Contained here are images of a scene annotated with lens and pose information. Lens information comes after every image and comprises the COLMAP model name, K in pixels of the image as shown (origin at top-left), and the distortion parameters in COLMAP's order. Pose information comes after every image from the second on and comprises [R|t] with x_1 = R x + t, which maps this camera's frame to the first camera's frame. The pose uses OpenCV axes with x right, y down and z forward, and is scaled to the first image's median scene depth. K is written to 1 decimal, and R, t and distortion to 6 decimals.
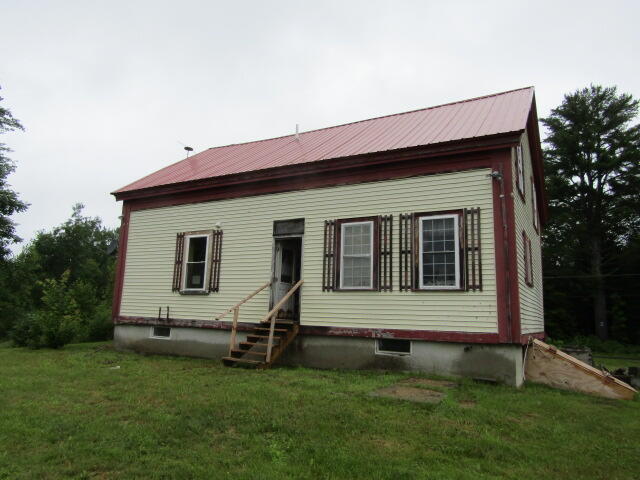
lens RADIAL K [[470.3, 0, 320.0], [0, 470.3, 240.0], [0, 0, 1]] dist [0.001948, -0.001995]
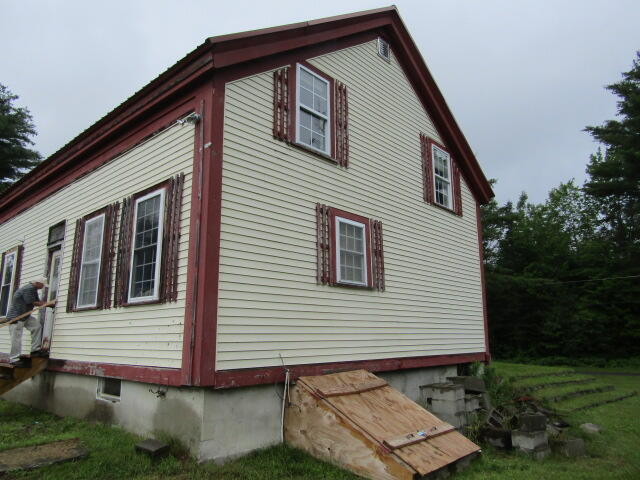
lens RADIAL K [[470.3, 0, 320.0], [0, 470.3, 240.0], [0, 0, 1]] dist [0.001948, -0.001995]
pose [[0.968264, -0.083870, -0.235436, 0.650237], [0.073154, 0.995863, -0.053903, 0.070286], [0.238983, 0.034969, 0.970394, 0.400971]]
